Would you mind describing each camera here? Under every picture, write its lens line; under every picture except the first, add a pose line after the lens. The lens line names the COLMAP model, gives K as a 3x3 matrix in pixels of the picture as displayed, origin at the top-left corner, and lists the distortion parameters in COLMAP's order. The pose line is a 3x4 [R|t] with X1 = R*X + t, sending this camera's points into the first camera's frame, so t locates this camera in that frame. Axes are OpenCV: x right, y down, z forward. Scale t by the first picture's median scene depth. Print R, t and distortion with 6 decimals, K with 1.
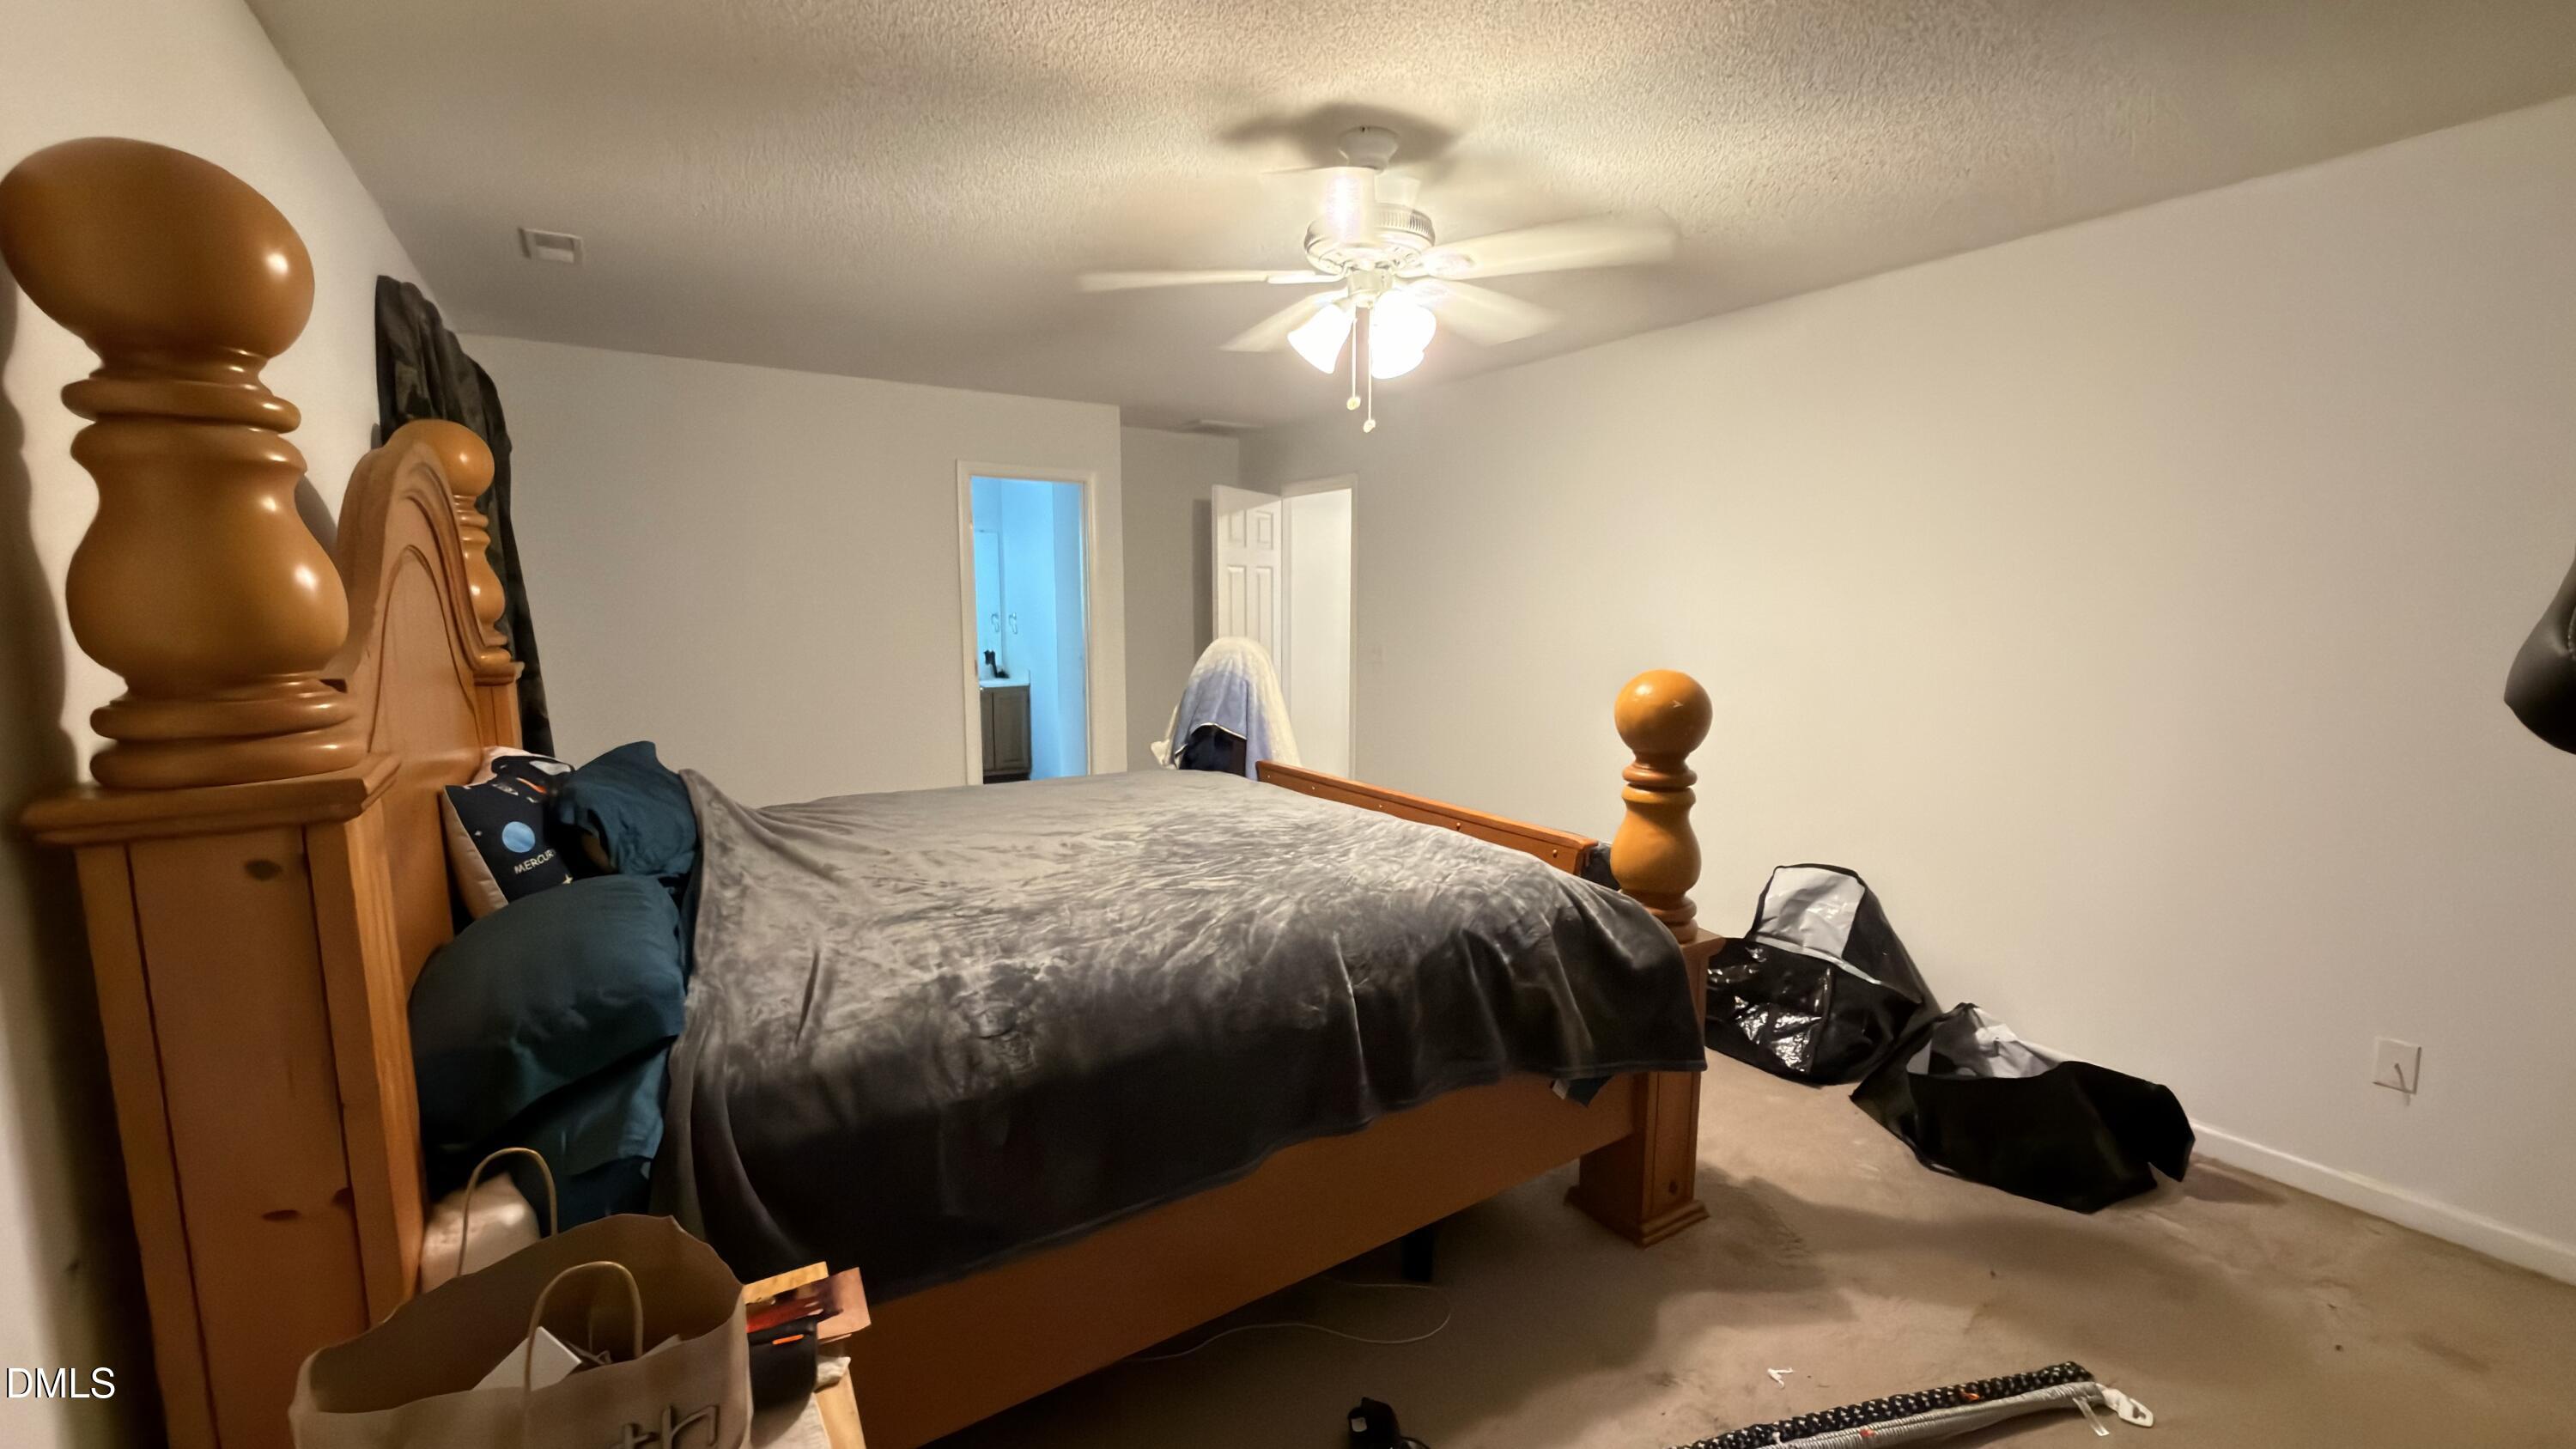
lens RADIAL K [[1031.6, 0, 1285.5], [0, 1031.6, 732.7], [0, 0, 1]] dist [0.001234, 0.000002]
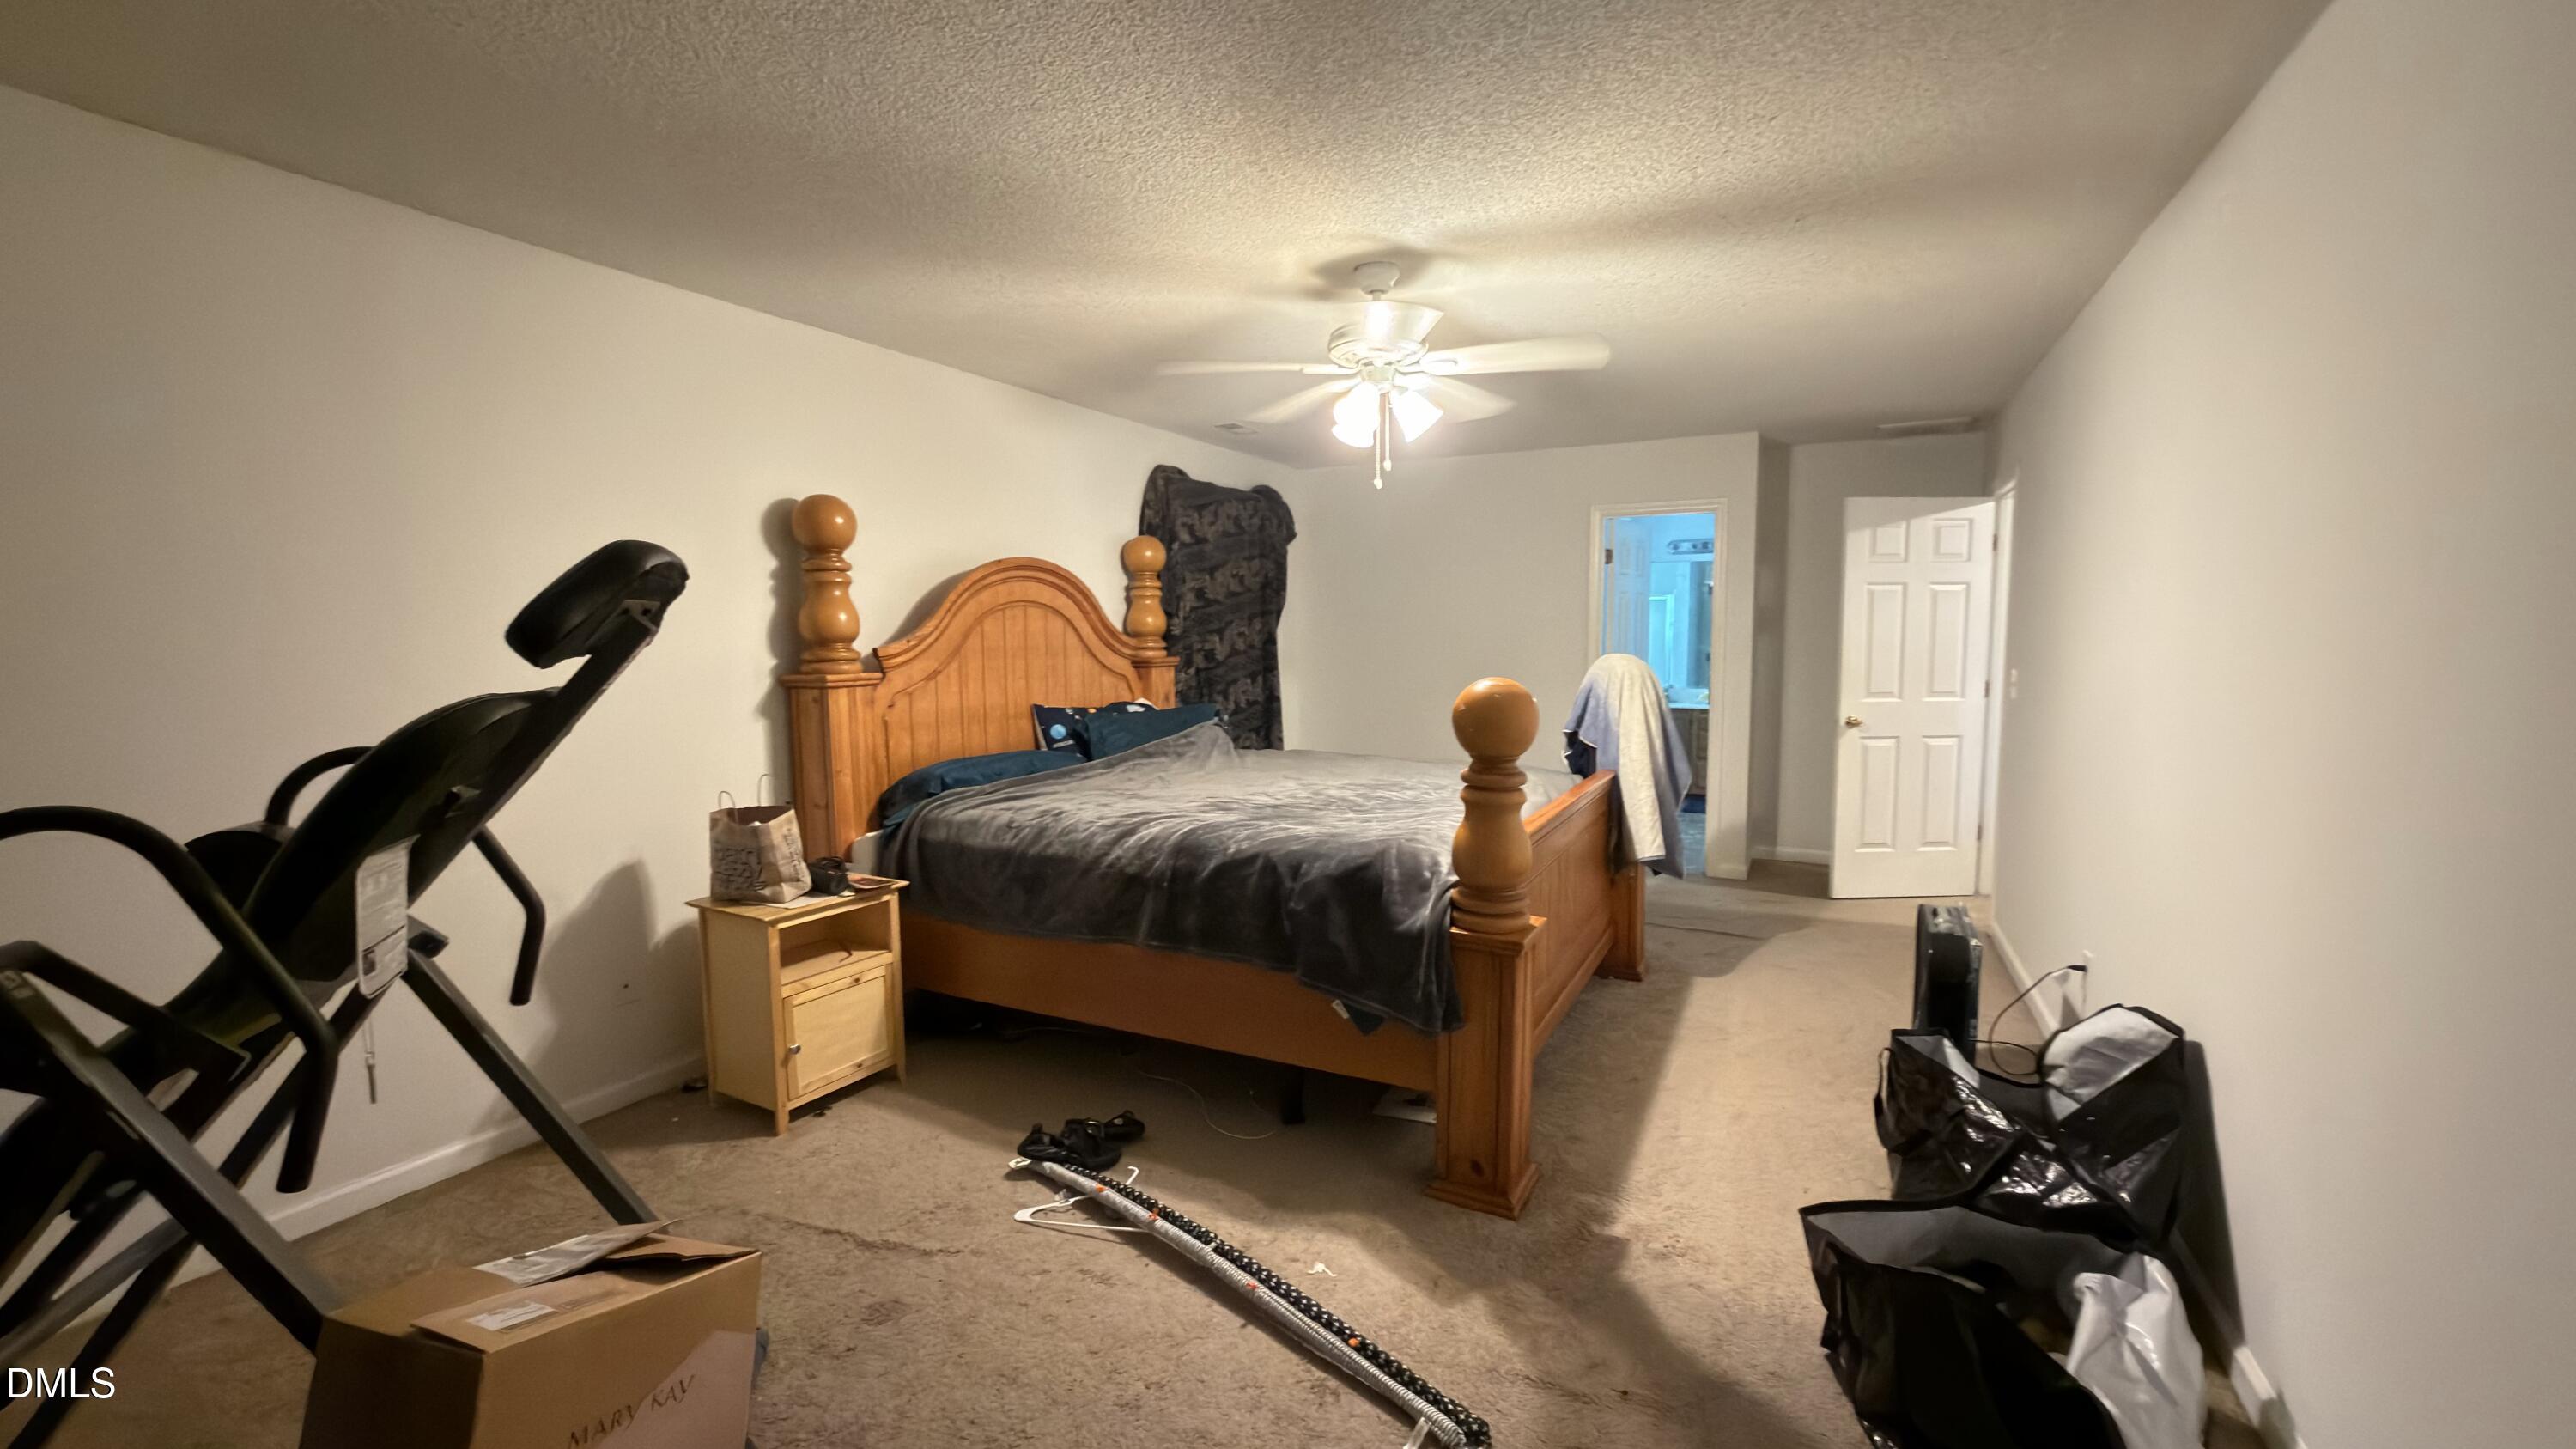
lens RADIAL K [[1031.6, 0, 1277.0], [0, 1031.6, 716.3], [0, 0, 1]] dist [0.001234, 0.000002]
pose [[0.493656, 0.071852, -0.866684, 1.316650], [-0.106918, 0.994035, 0.021510, -0.026000], [0.863060, 0.082046, 0.498393, 0.288632]]
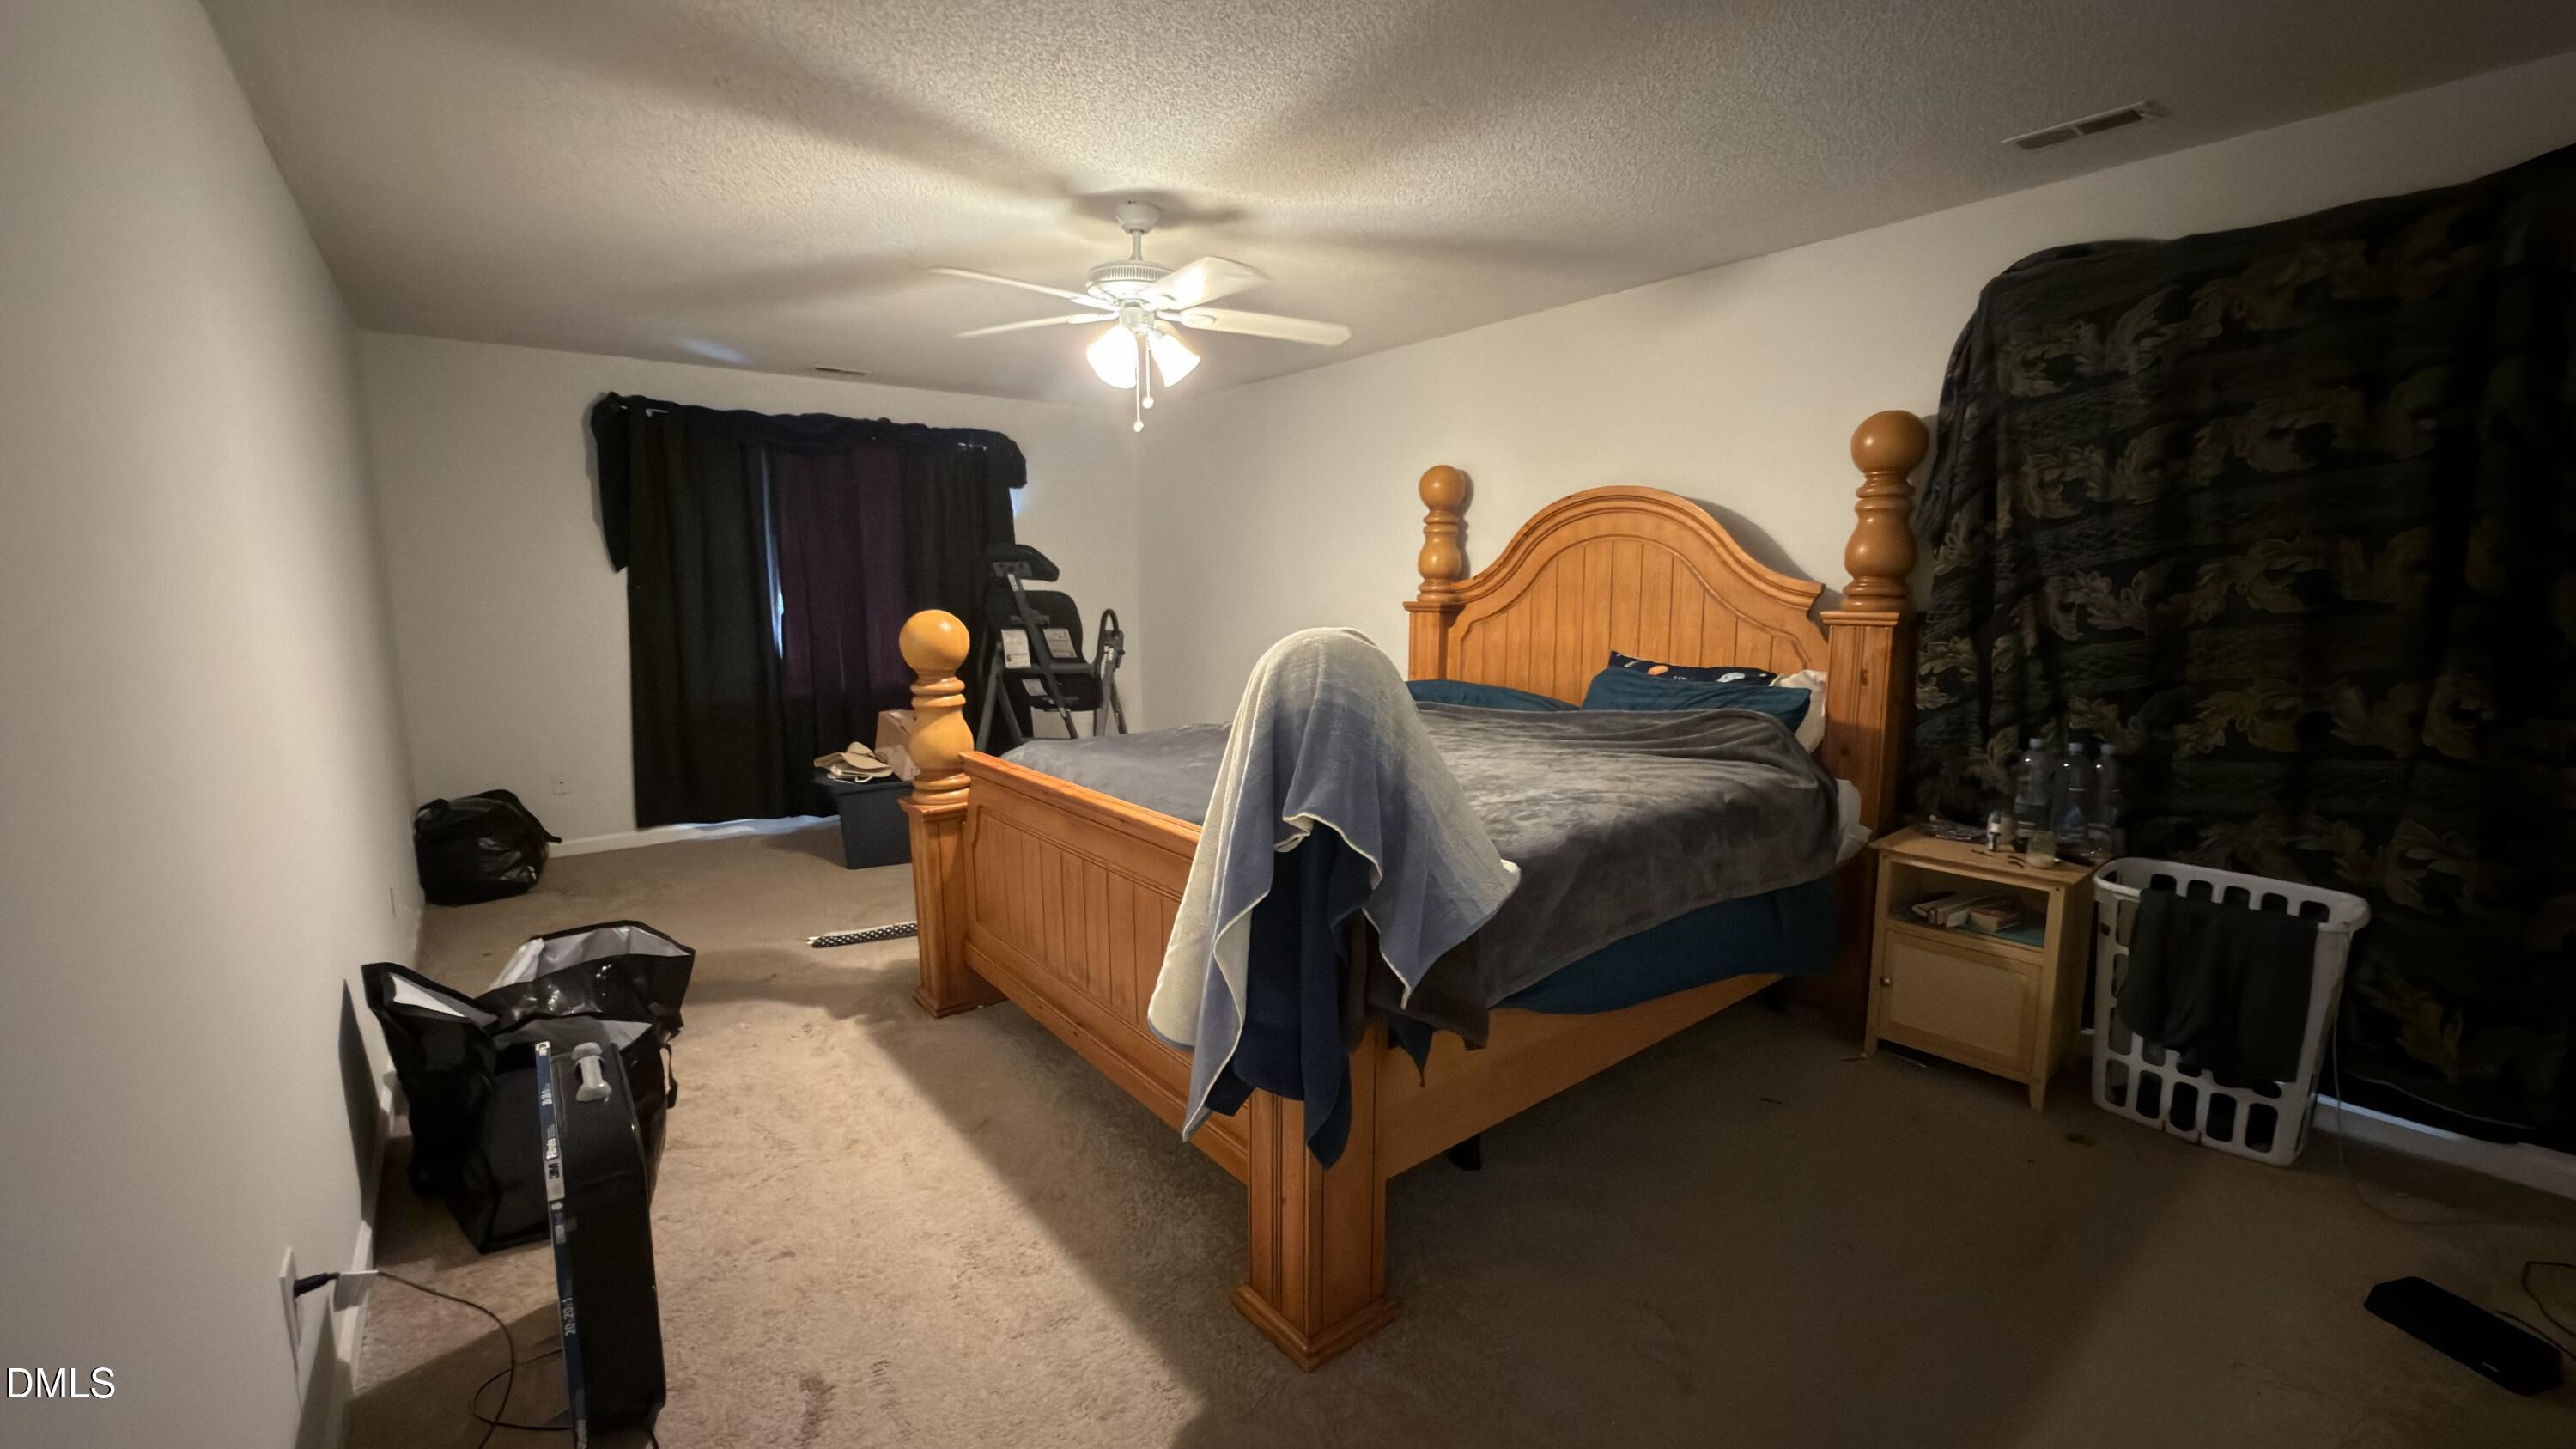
lens RADIAL K [[1031.6, 0, 1276.5], [0, 1031.6, 721.9], [0, 0, 1]] dist [0.001234, 0.000002]
pose [[-0.995948, 0.022318, -0.087119, 0.054099], [-0.002493, 0.961494, 0.274814, -0.334203], [0.089897, 0.273917, -0.957543, 2.622389]]
